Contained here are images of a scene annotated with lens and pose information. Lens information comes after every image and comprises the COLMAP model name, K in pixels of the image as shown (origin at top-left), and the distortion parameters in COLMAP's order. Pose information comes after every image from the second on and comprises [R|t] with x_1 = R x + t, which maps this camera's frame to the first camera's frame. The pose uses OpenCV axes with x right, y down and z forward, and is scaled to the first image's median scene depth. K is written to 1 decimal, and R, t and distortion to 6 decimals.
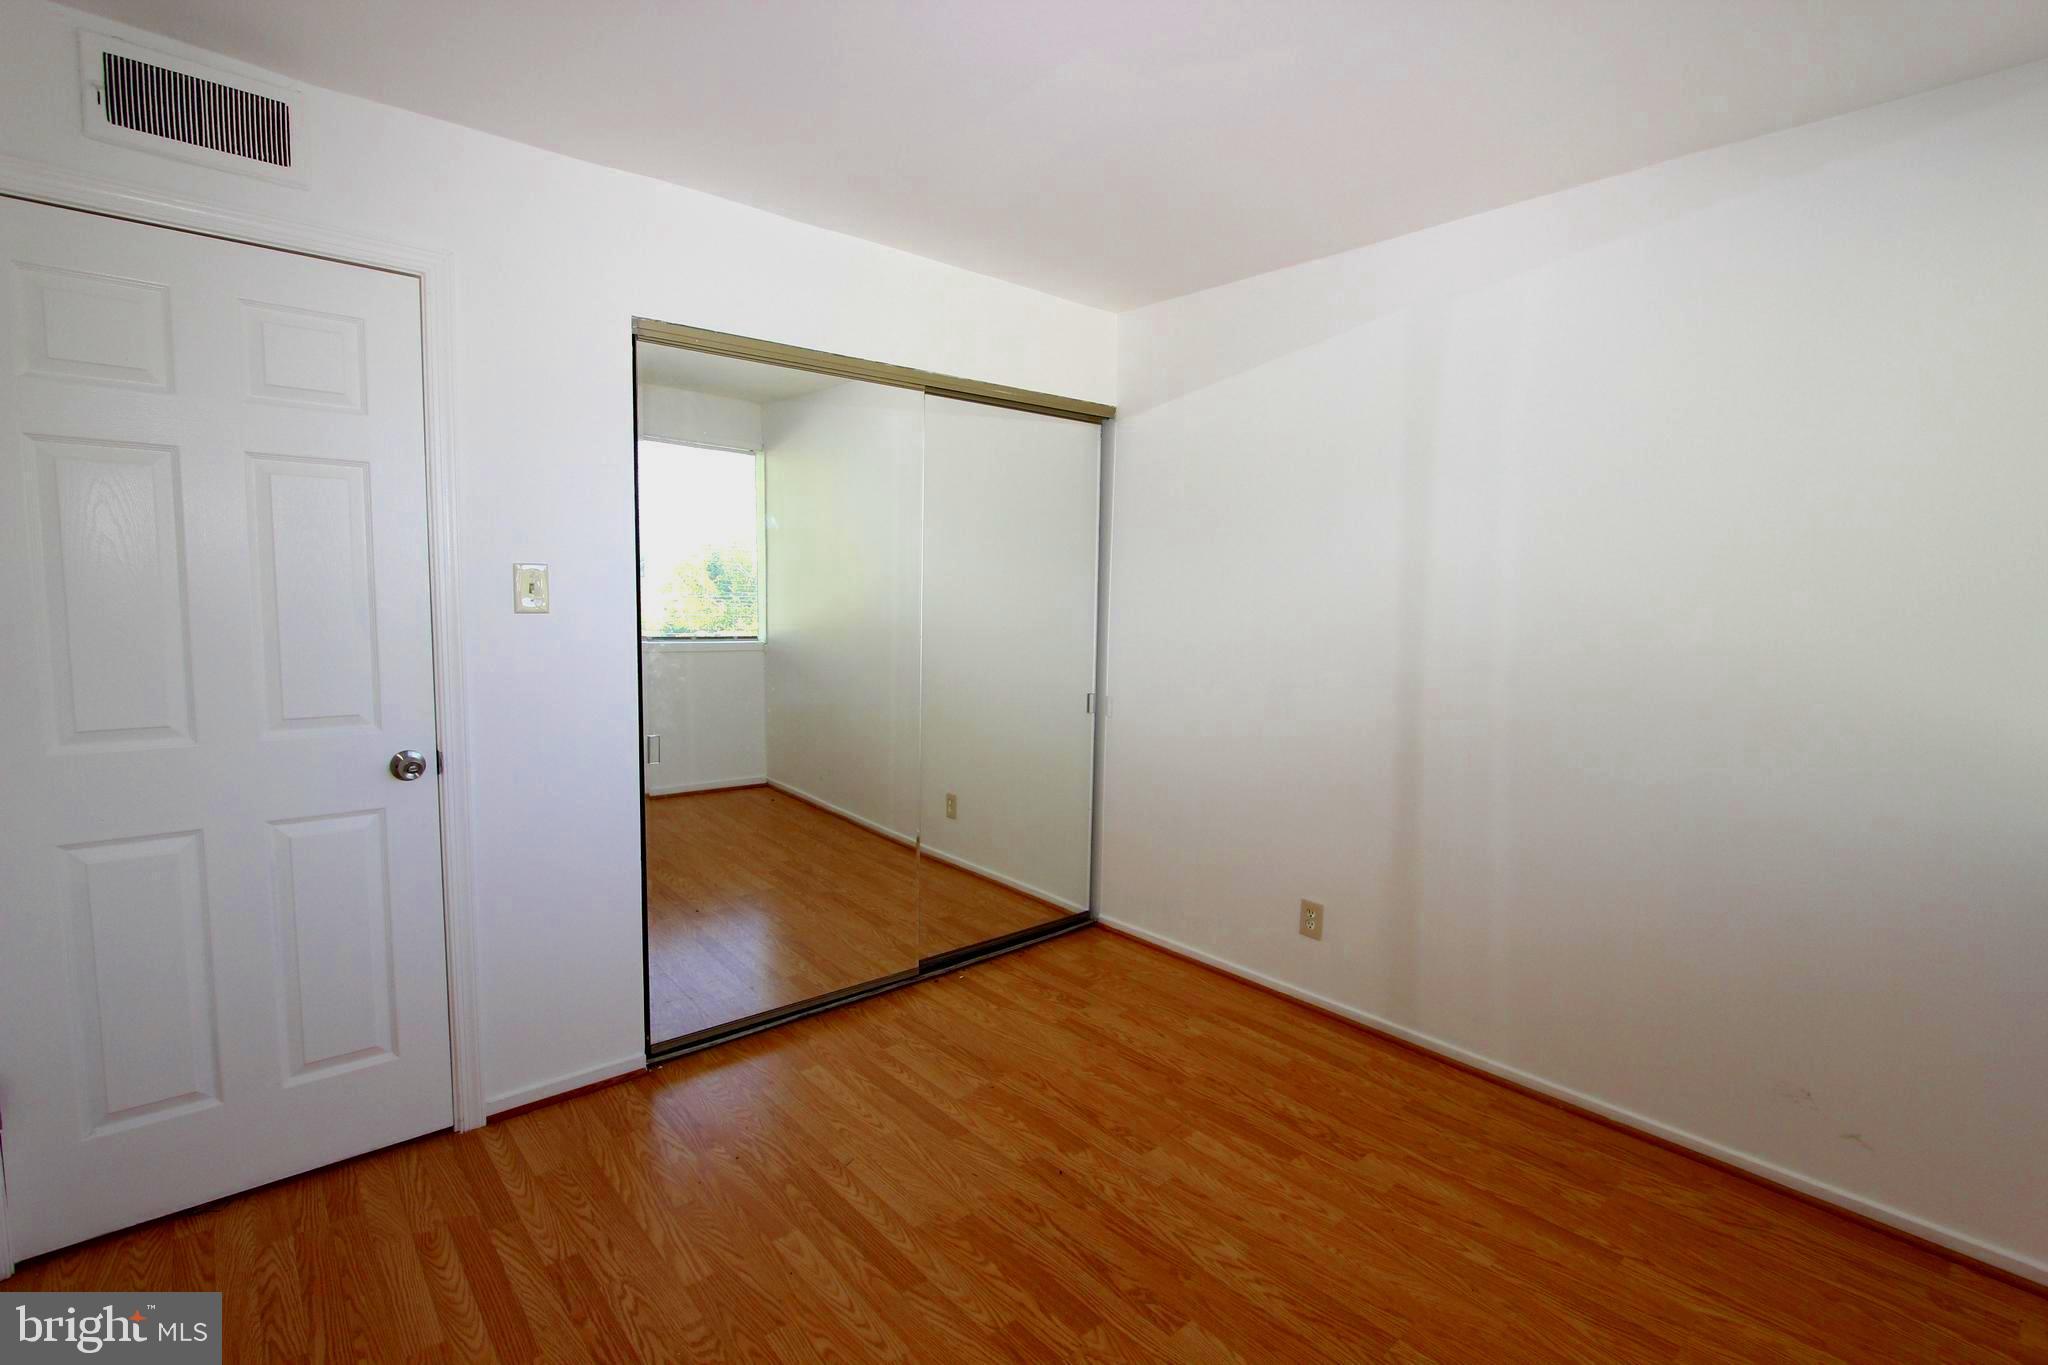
lens RADIAL K [[944.4, 0, 1035.8], [0, 944.4, 687.4], [0, 0, 1]] dist [-0.017761, 0.001664]
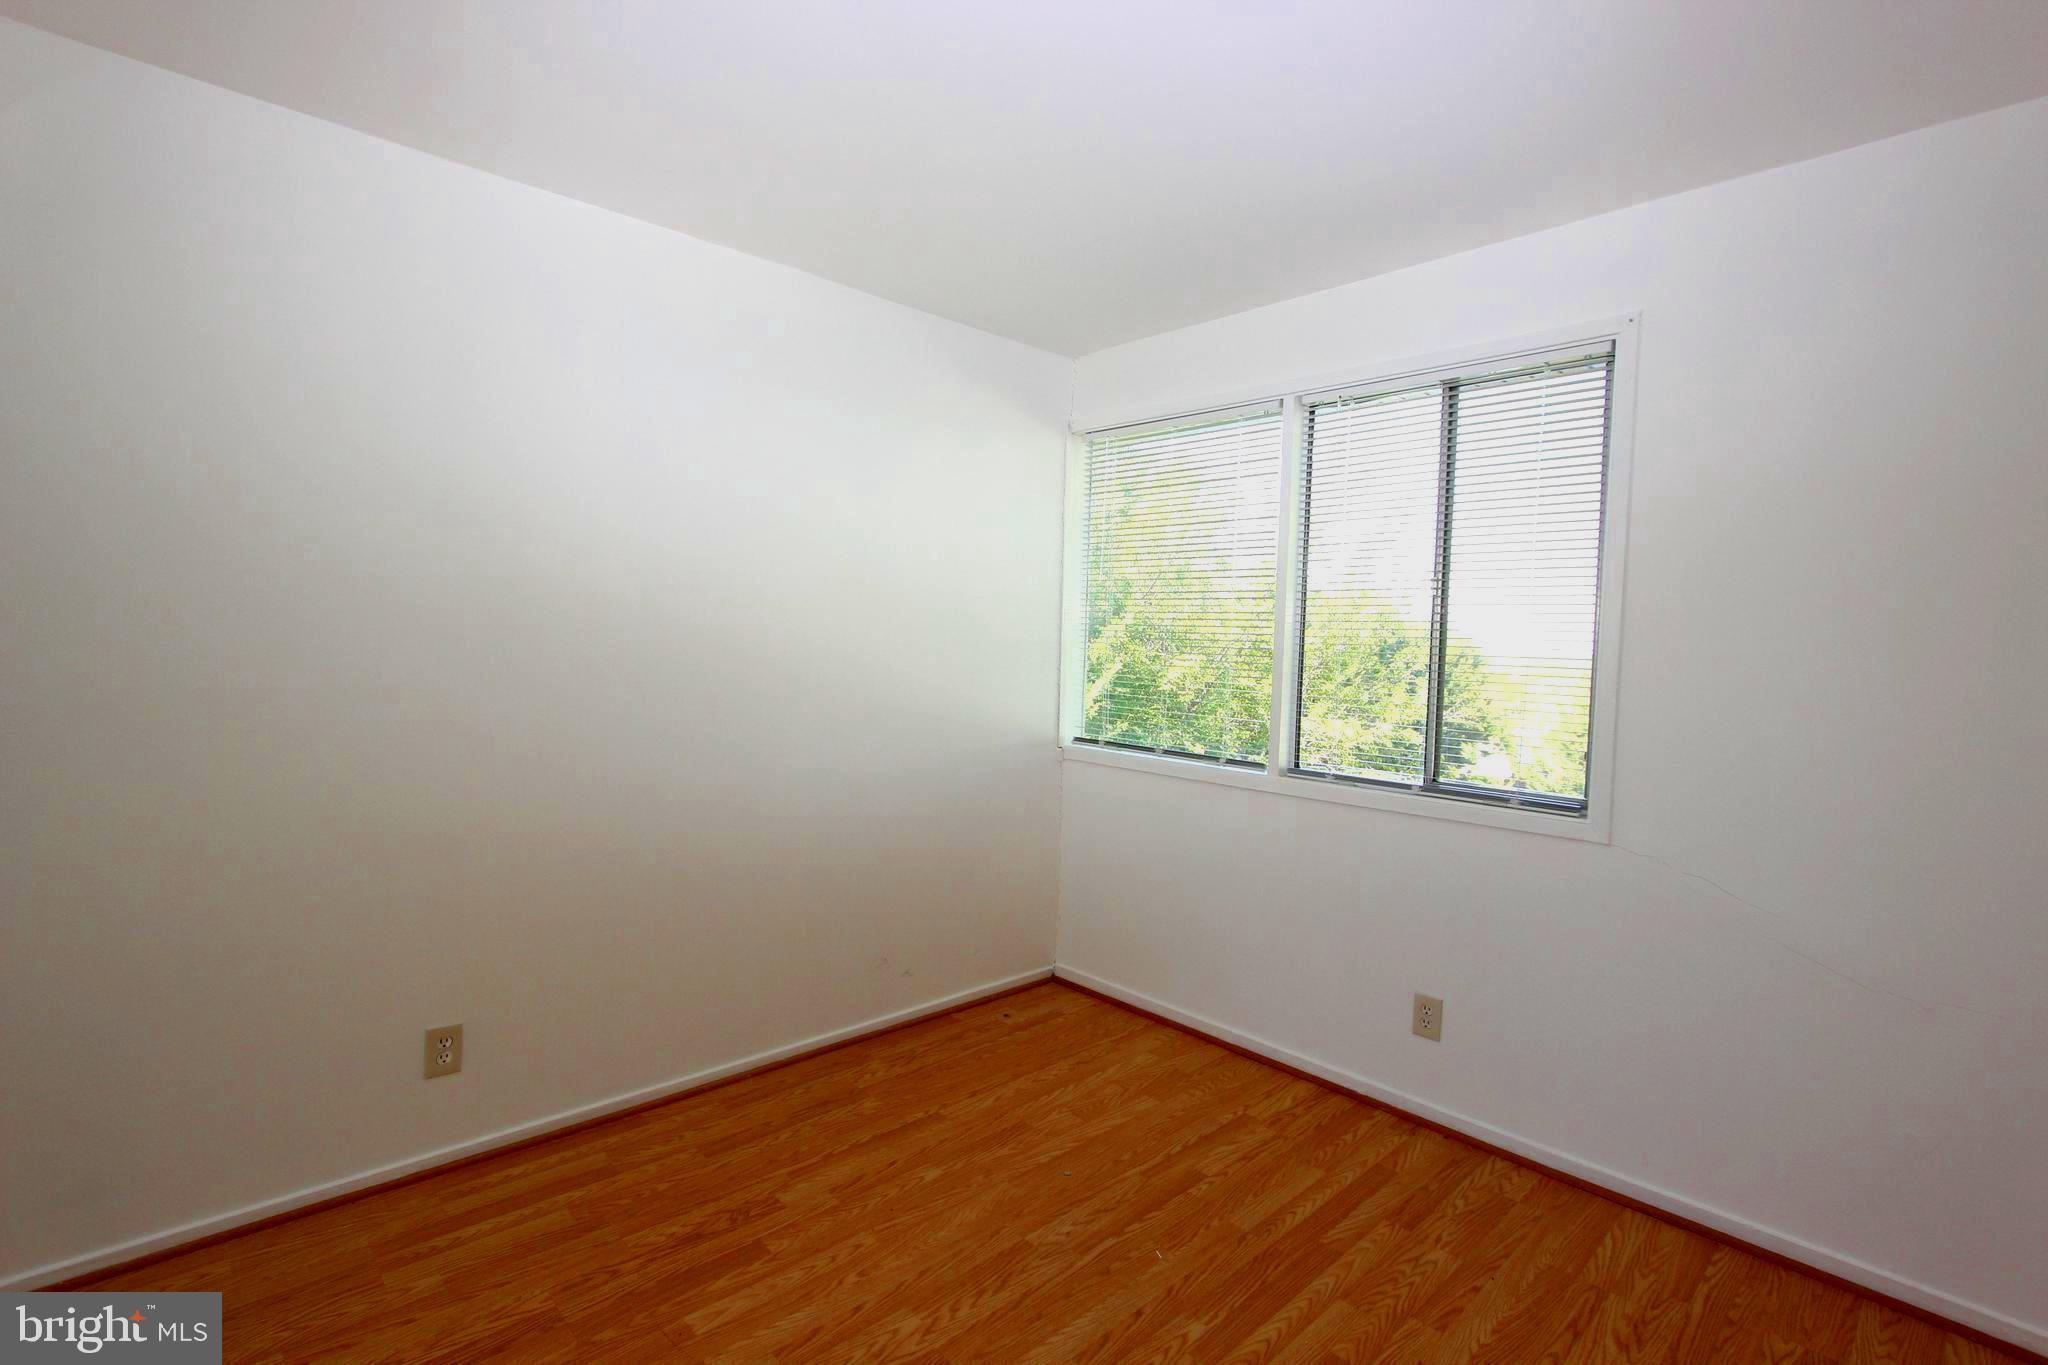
lens RADIAL K [[944.4, 0, 1027.0], [0, 944.4, 674.7], [0, 0, 1]] dist [-0.017761, 0.001664]
pose [[-0.035969, -0.056312, 0.997765, -0.575091], [0.074723, 0.995465, 0.058876, -0.070353], [-0.996555, 0.076673, -0.031598, 0.725590]]
